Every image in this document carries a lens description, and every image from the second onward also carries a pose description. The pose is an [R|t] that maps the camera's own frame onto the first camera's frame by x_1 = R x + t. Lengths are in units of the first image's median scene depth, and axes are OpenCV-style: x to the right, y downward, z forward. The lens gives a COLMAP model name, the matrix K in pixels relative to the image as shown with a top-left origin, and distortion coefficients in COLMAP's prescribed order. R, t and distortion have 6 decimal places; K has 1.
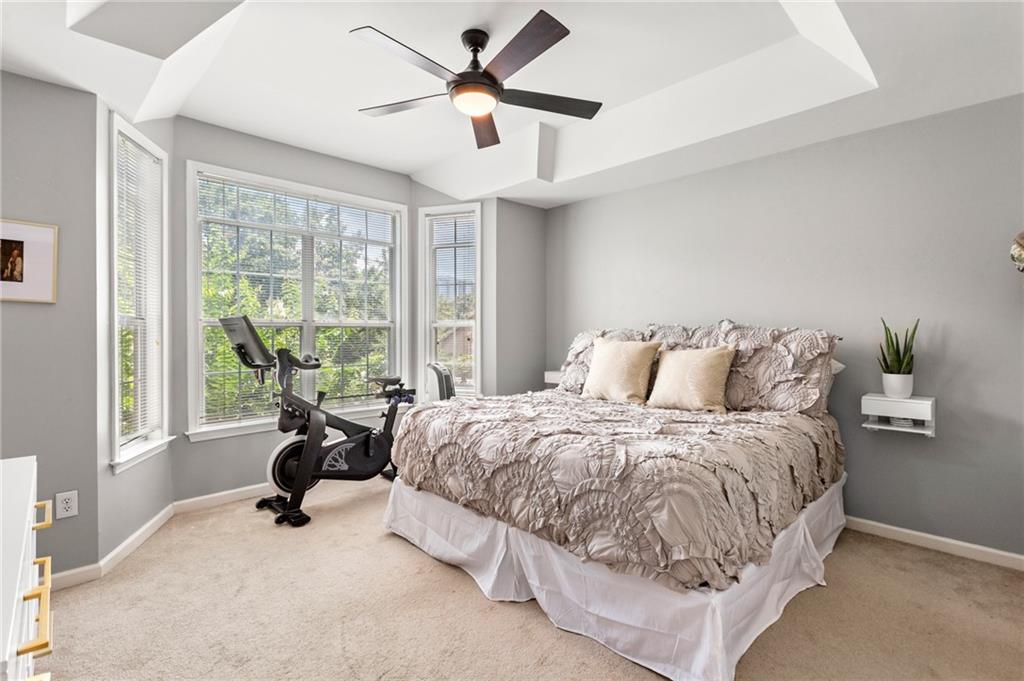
lens RADIAL K [[485.5, 0, 509.5], [0, 485.5, 337.9], [0, 0, 1]] dist [0.000198, 0.003513]
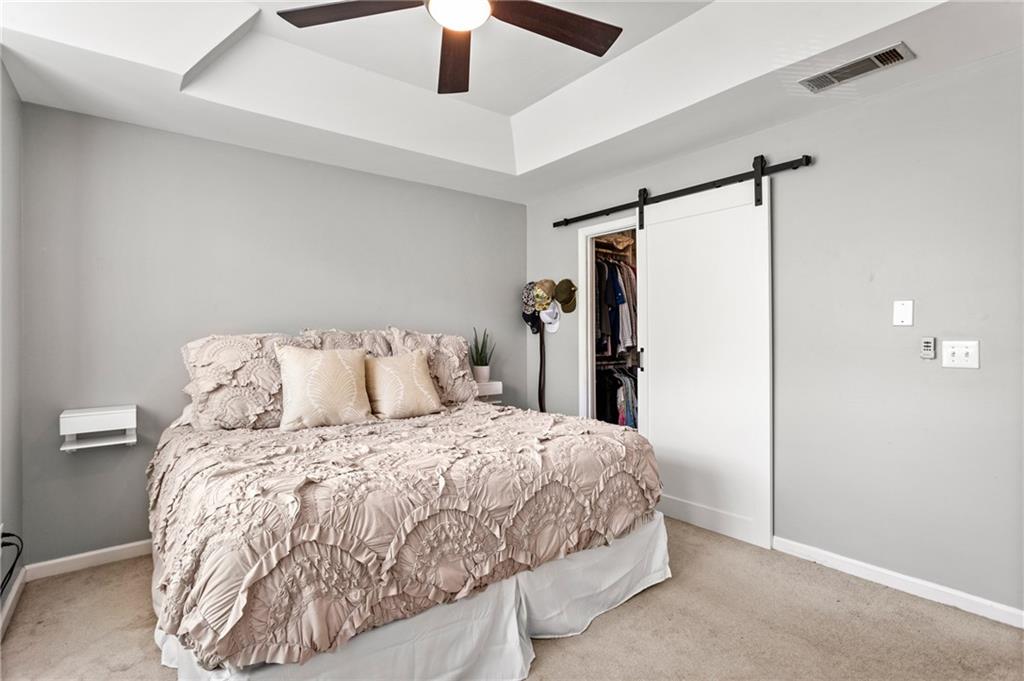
lens RADIAL K [[502.9, 0, 511.2], [0, 502.9, 337.7], [0, 0, 1]] dist [-0.002079, 0.000508]
pose [[0.096588, -0.002506, 0.995321, -0.728027], [0.022092, 0.999756, 0.000373, -0.009792], [-0.995079, 0.021953, 0.096619, 0.802204]]
